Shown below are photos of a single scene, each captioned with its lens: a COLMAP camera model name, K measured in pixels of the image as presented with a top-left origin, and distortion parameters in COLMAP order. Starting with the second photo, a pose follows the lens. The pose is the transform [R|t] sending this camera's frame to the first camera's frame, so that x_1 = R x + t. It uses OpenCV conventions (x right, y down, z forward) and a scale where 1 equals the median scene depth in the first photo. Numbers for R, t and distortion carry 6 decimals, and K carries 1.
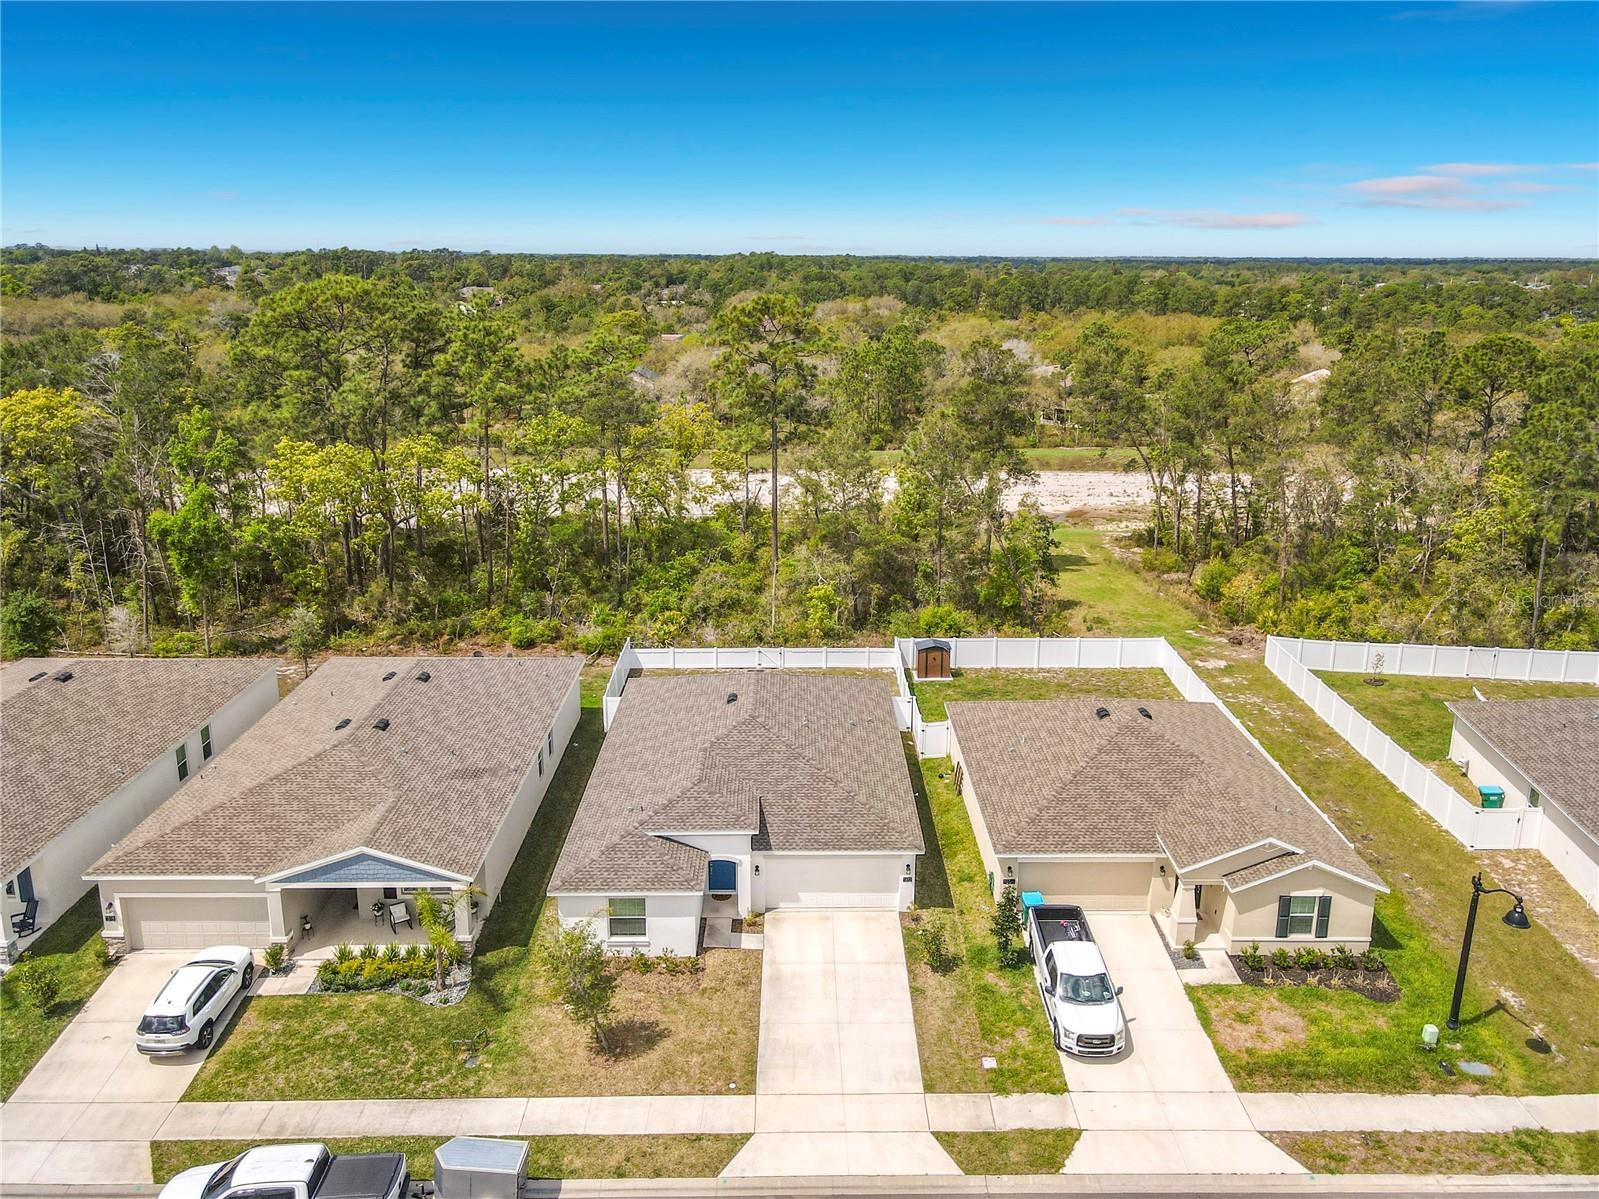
lens RADIAL K [[1209.3, 0, 824.5], [0, 1209.3, 512.7], [0, 0, 1]] dist [0.008509, 0.008316]
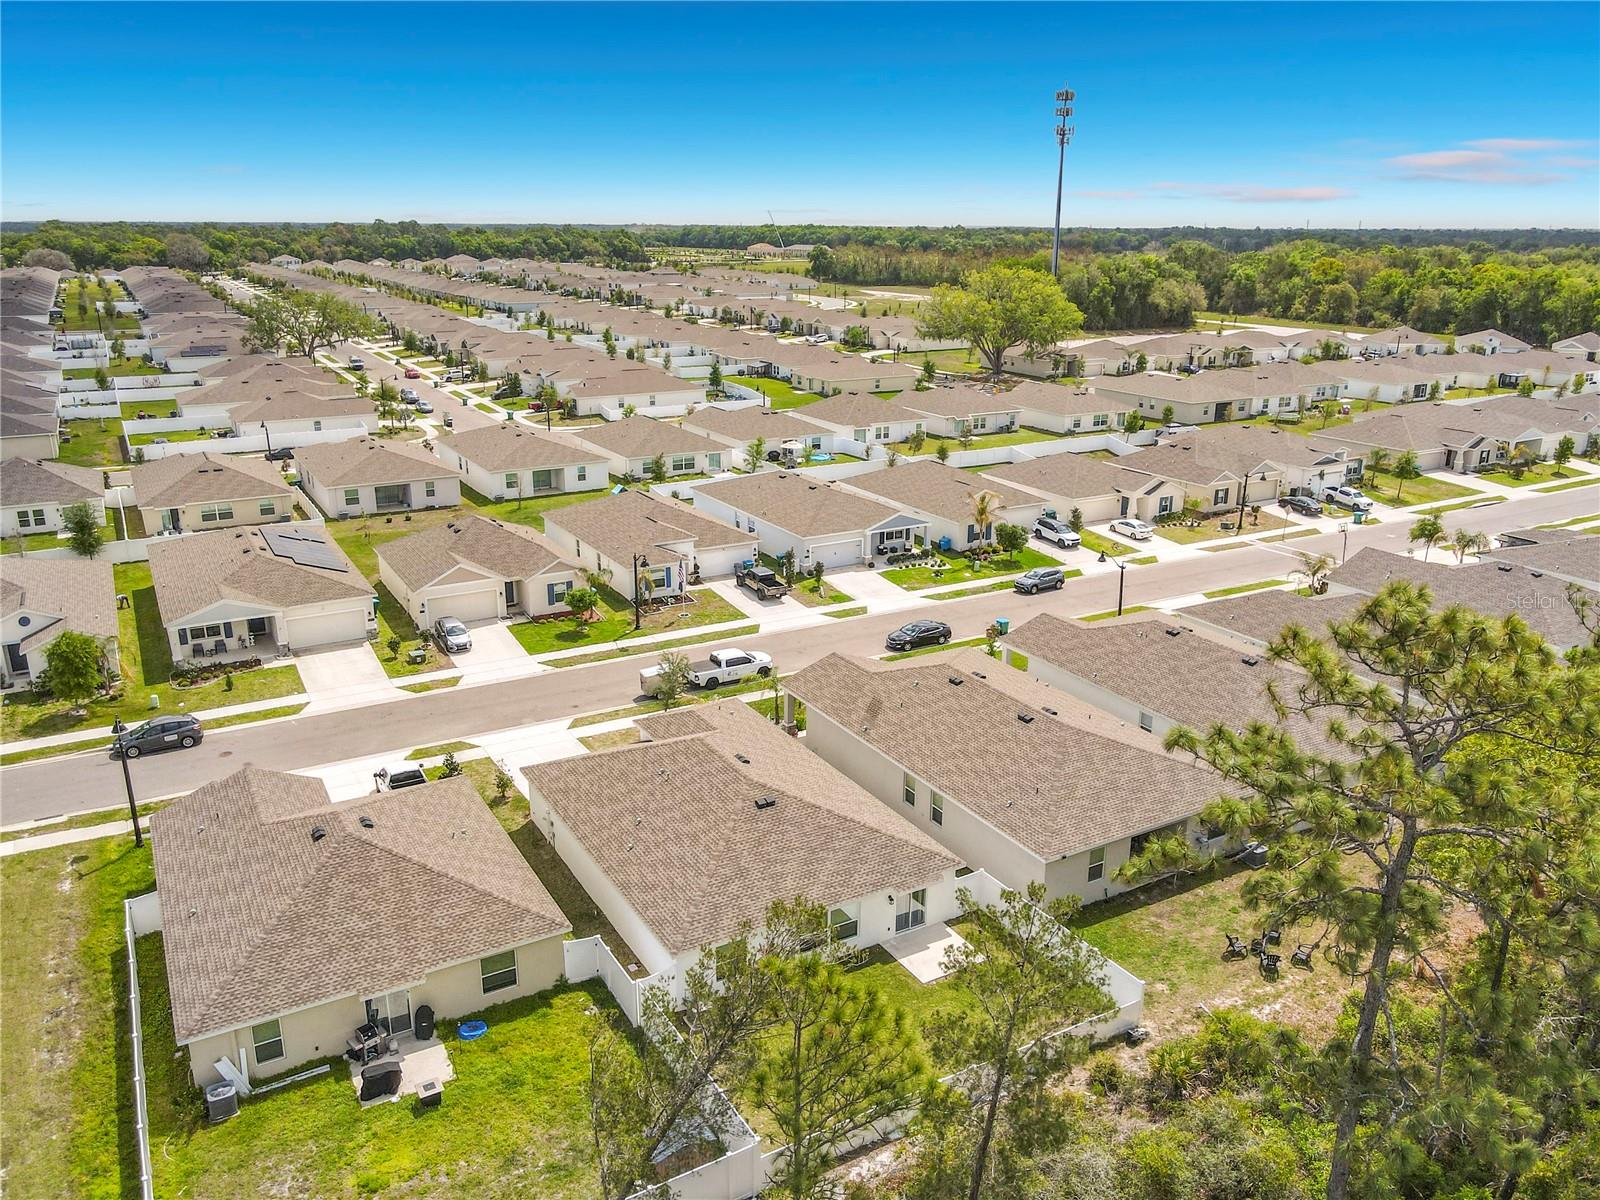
lens RADIAL K [[1184.1, 0, 797.7], [0, 1184.1, 654.9], [0, 0, 1]] dist [-0.010917, 0.040816]
pose [[-0.880836, 0.151016, -0.448690, 0.394587], [-0.109487, 0.857085, 0.503406, -0.534264], [0.460588, 0.492544, -0.738417, 2.140334]]
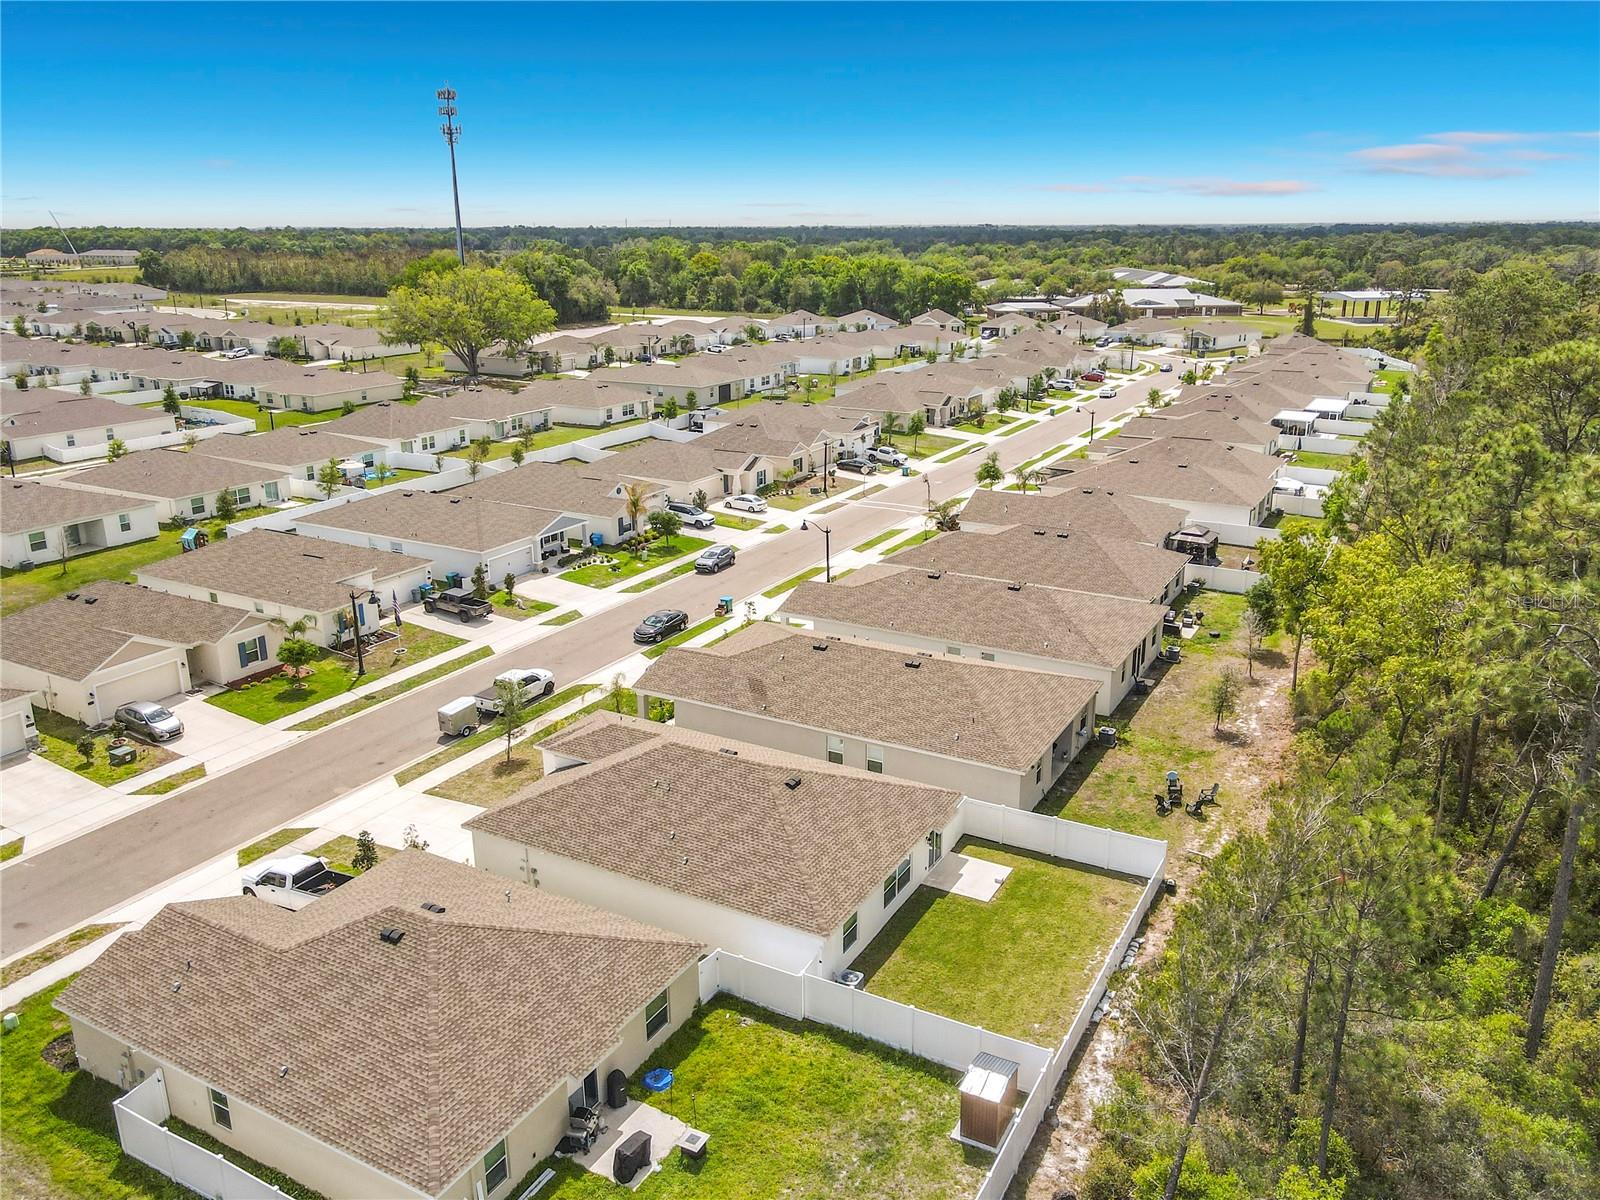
lens RADIAL K [[1184.1, 0, 797.7], [0, 1184.1, 654.9], [0, 0, 1]] dist [-0.010917, 0.040816]
pose [[-0.515897, 0.289362, -0.806300, 0.837433], [-0.175724, 0.885463, 0.430205, -0.447159], [0.838434, 0.363628, -0.405960, 1.780109]]
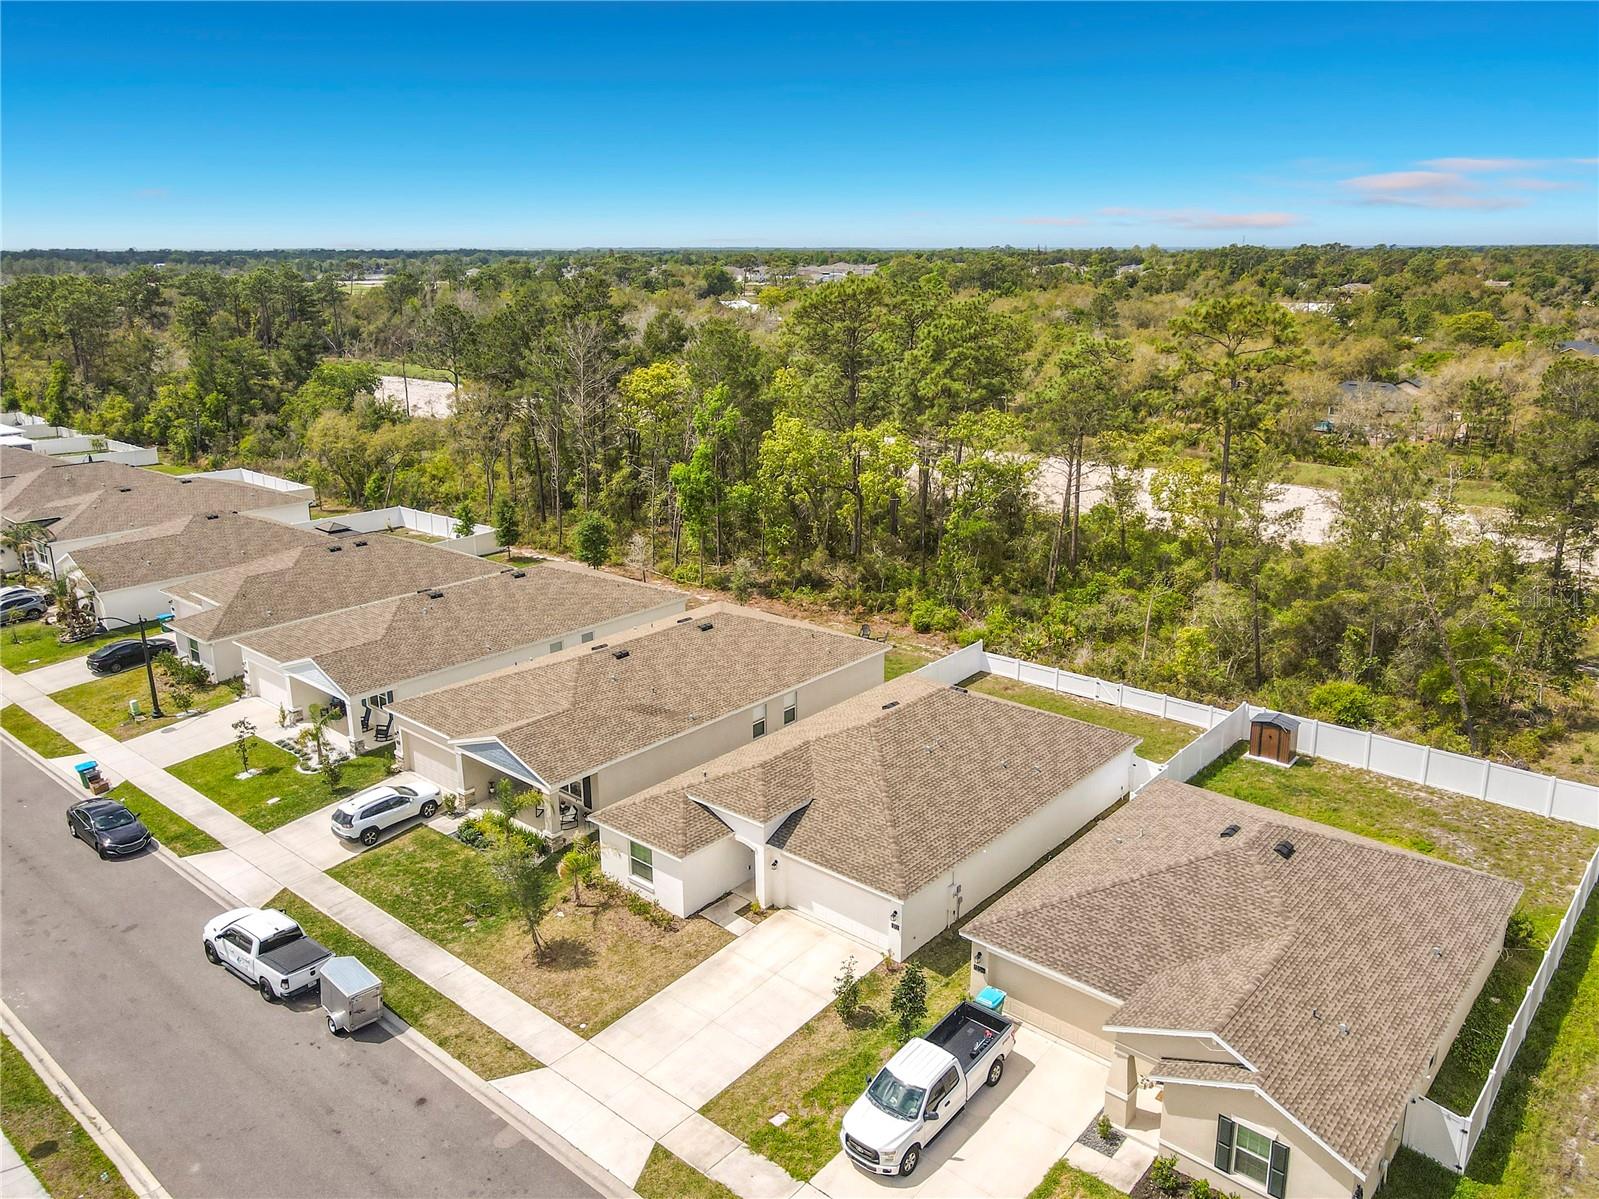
lens RADIAL K [[1203.6, 0, 819.4], [0, 1203.6, 549.5], [0, 0, 1]] dist [0.009919, 0.006267]
pose [[0.745694, 0.150982, -0.648957, 0.625809], [-0.129681, 0.988249, 0.080907, -0.056517], [0.653547, 0.023826, 0.756511, 0.268444]]
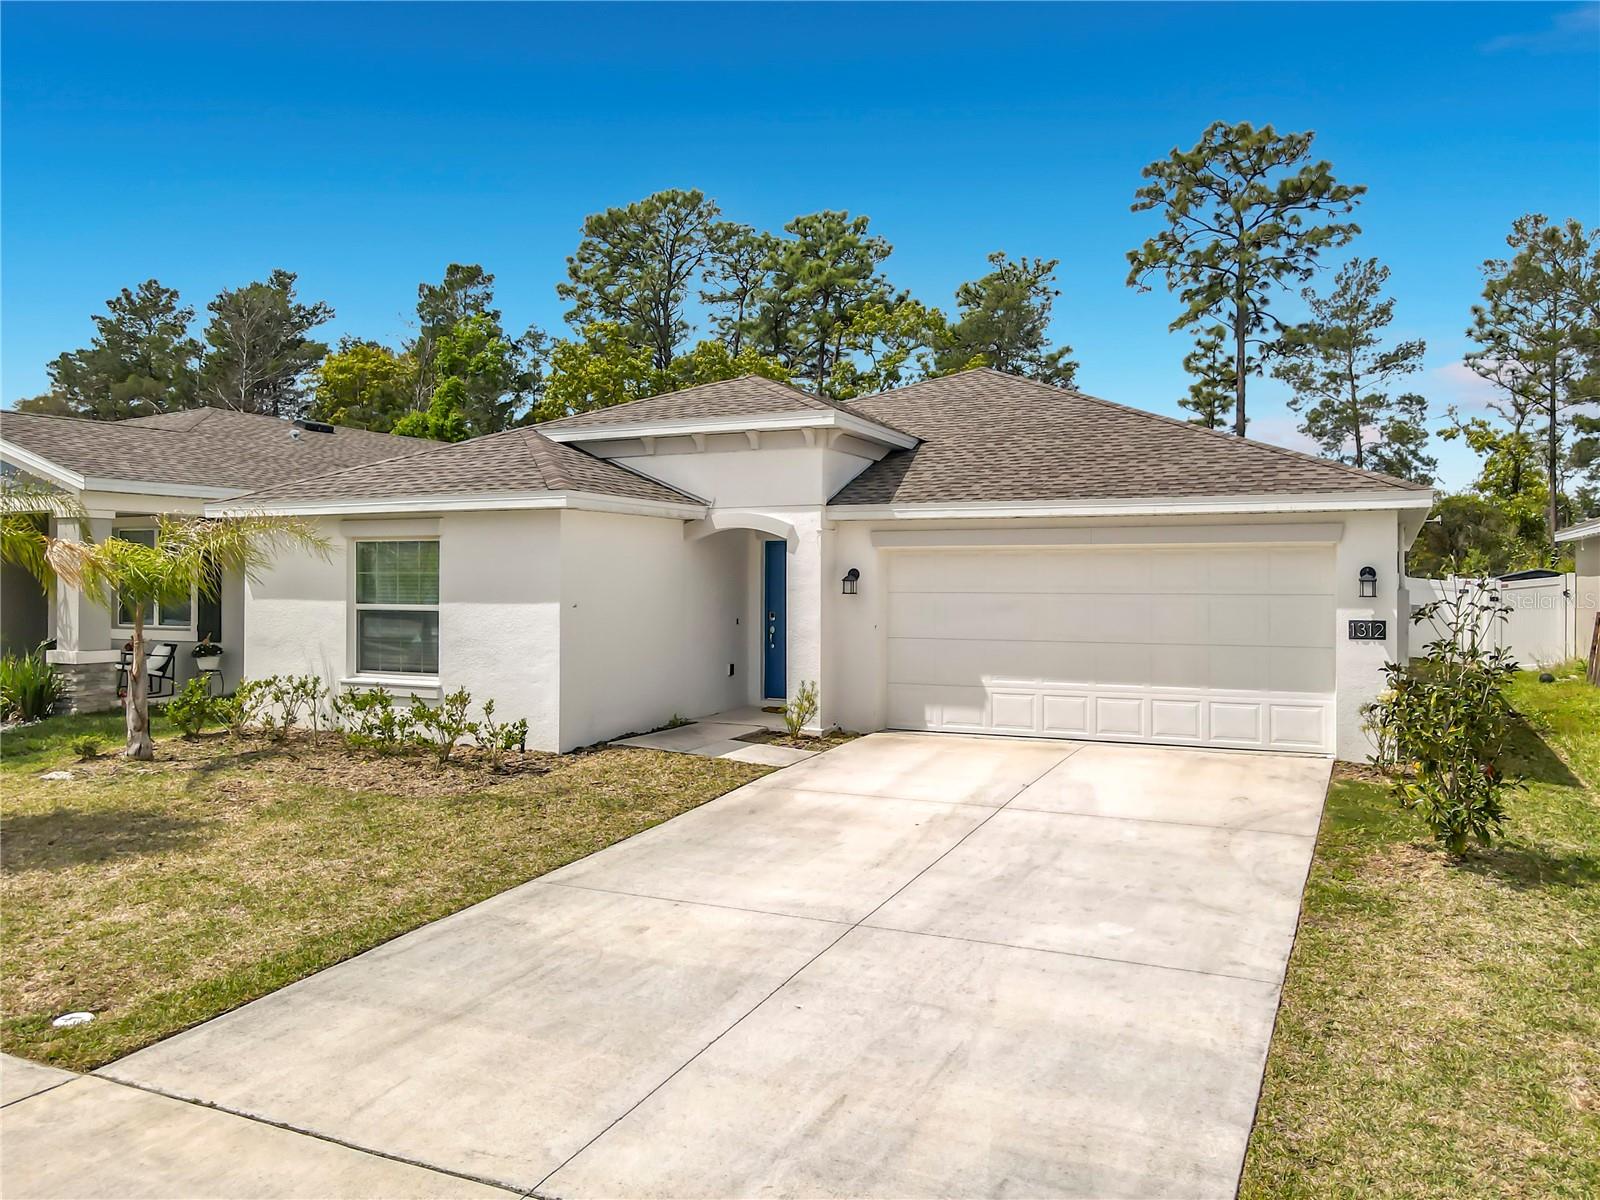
lens RADIAL K [[1190.7, 0, 833.9], [0, 1190.7, 564.1], [0, 0, 1]] dist [0.036968, -0.025257]
pose [[0.895007, -0.013523, -0.445848, 0.086610], [-0.086675, 0.975216, -0.203573, 0.377466], [0.437551, 0.220843, 0.871652, 0.766281]]
